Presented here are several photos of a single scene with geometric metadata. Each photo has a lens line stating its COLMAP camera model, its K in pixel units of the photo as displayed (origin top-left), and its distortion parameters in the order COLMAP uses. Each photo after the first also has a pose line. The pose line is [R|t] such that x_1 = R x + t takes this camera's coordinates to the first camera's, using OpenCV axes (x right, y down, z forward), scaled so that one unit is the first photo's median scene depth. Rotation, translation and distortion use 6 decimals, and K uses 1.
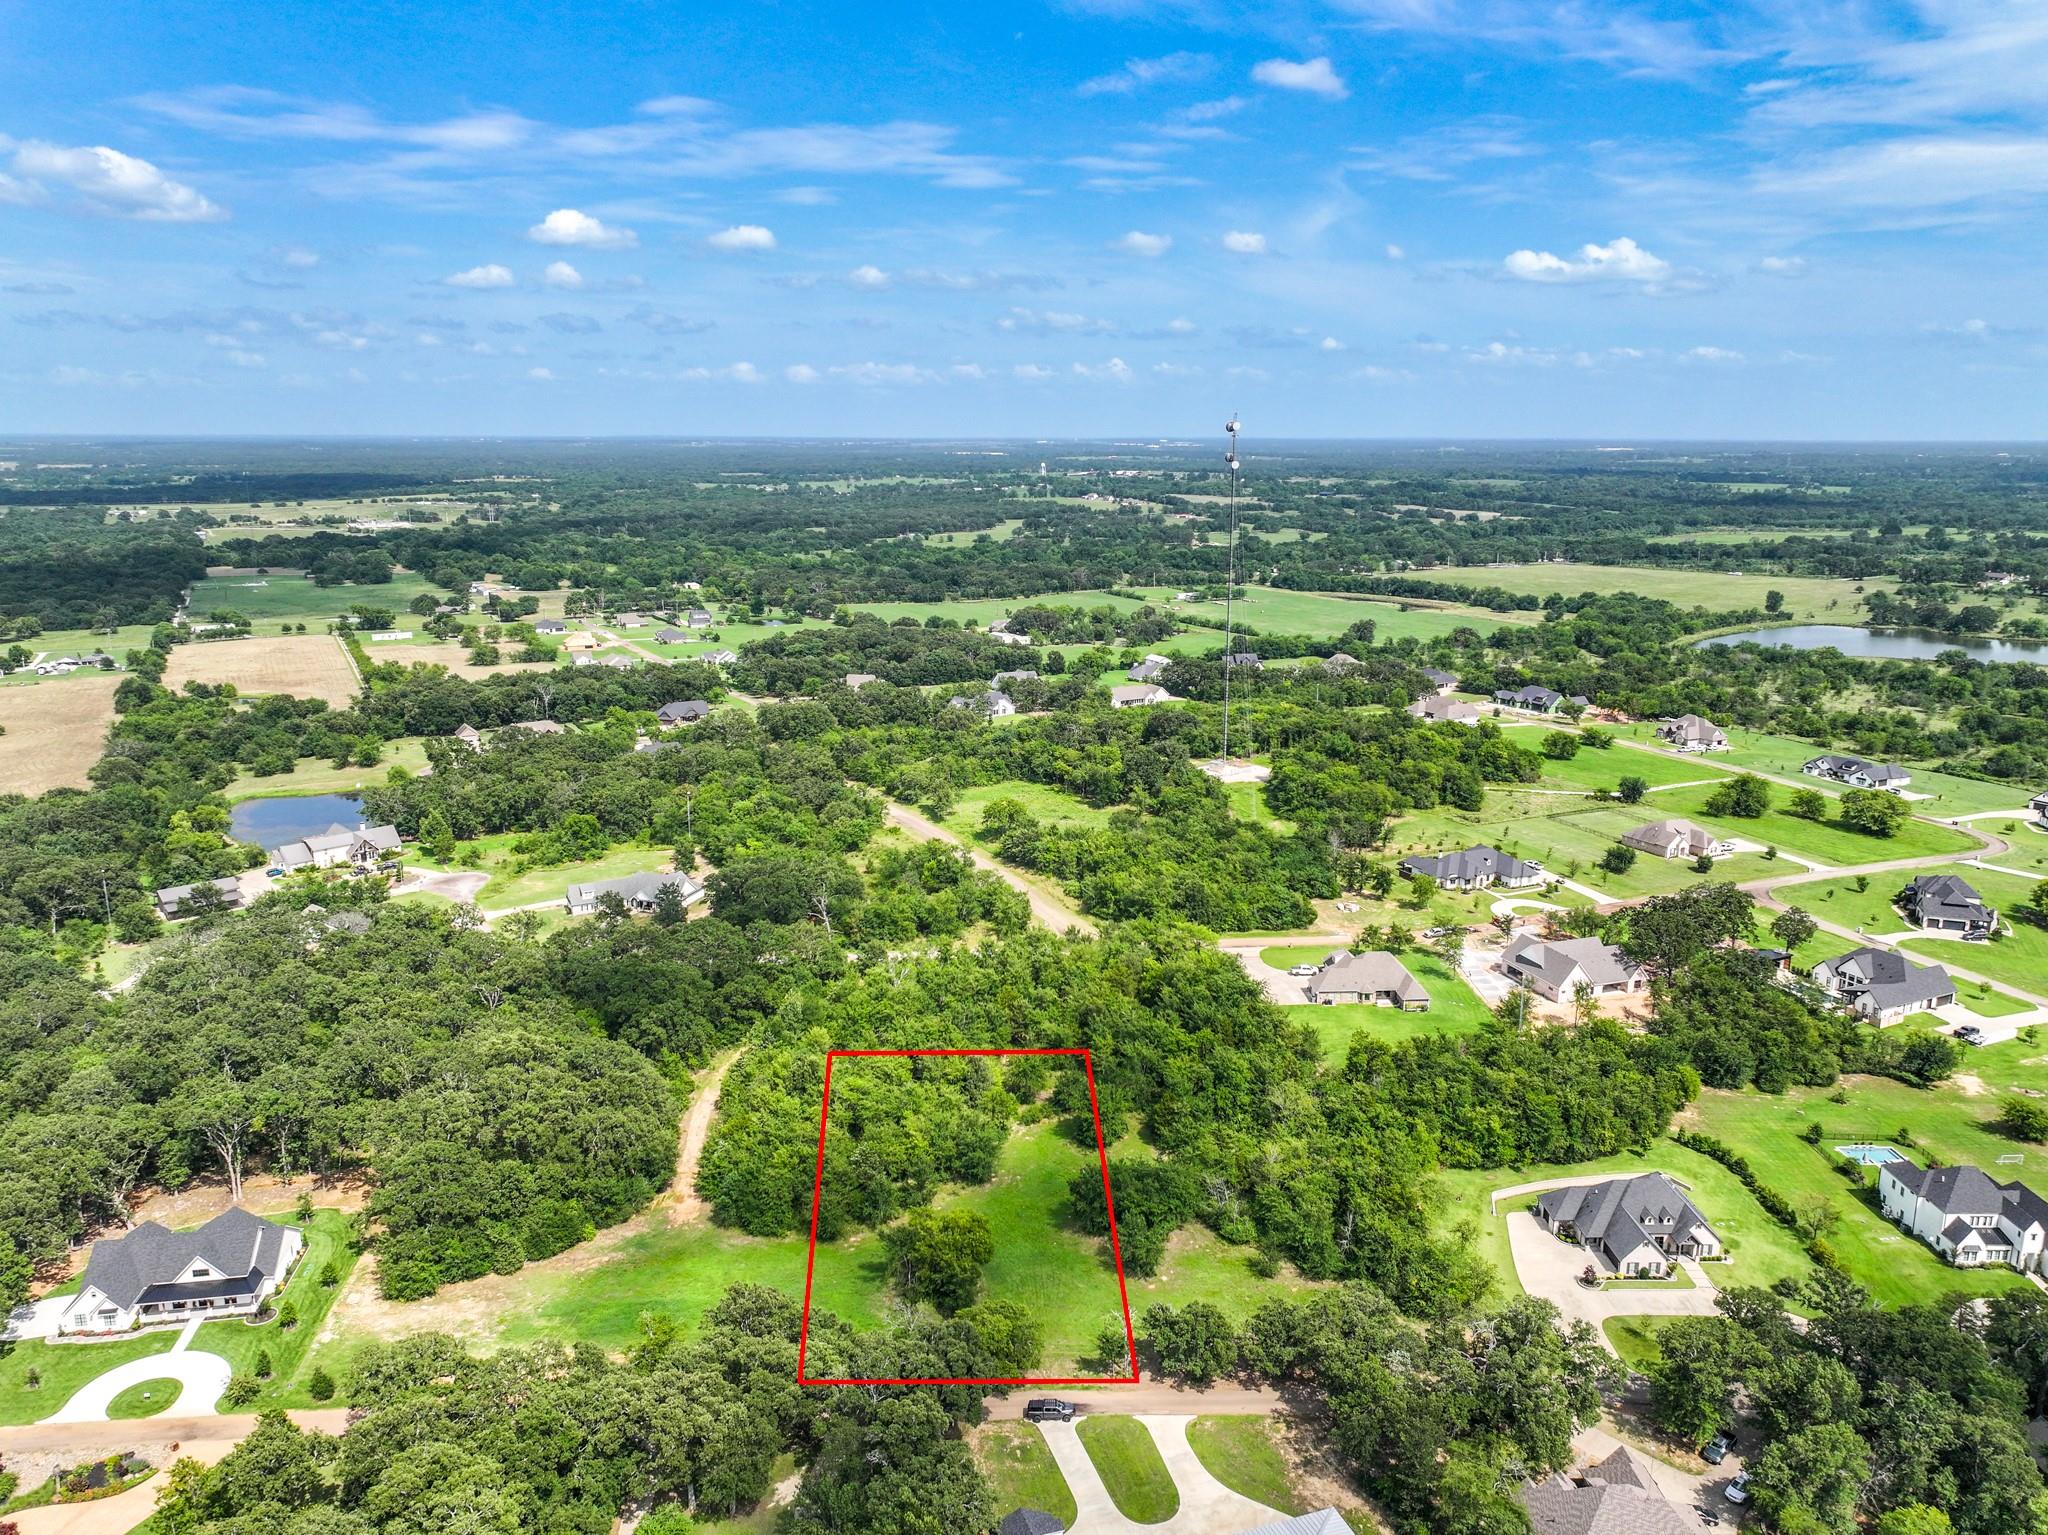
lens RADIAL K [[1442.9, 0, 1034.6], [0, 1442.9, 766.4], [0, 0, 1]] dist [0.004676, 0.001305]
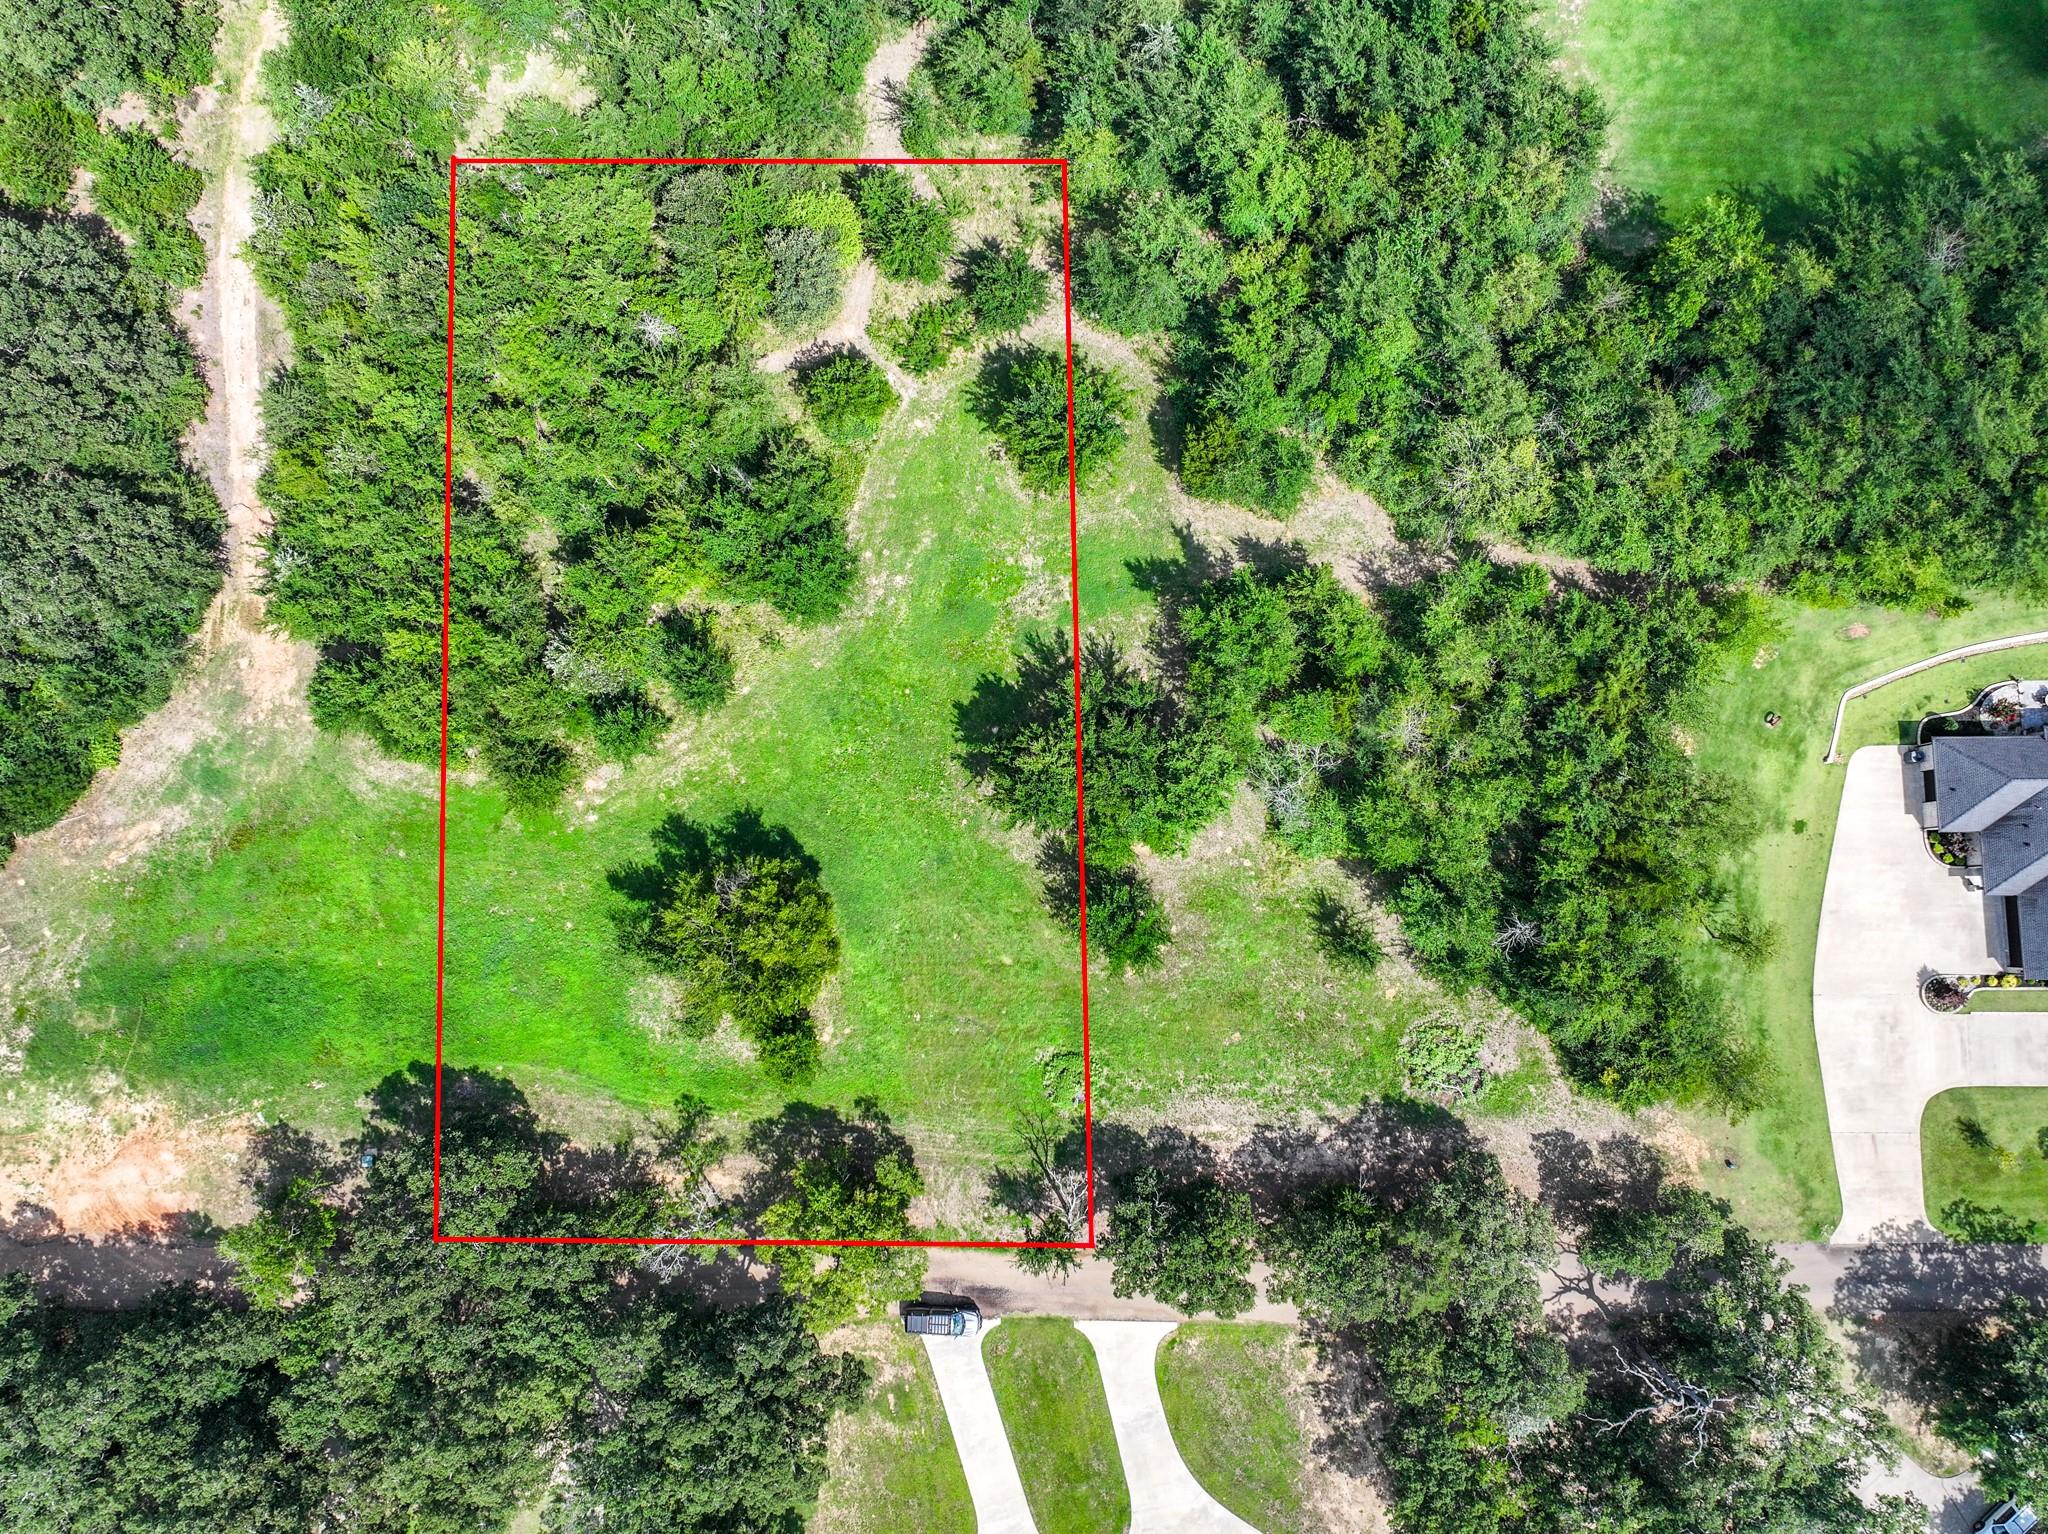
lens RADIAL K [[1442.9, 0, 1034.6], [0, 1442.9, 765.9], [0, 0, 1]] dist [0.004676, 0.001305]
pose [[0.999413, 0.005966, -0.033740, 0.068680], [0.029966, 0.325274, 0.945145, -0.213485], [0.016613, -0.945601, 0.324904, 0.999438]]
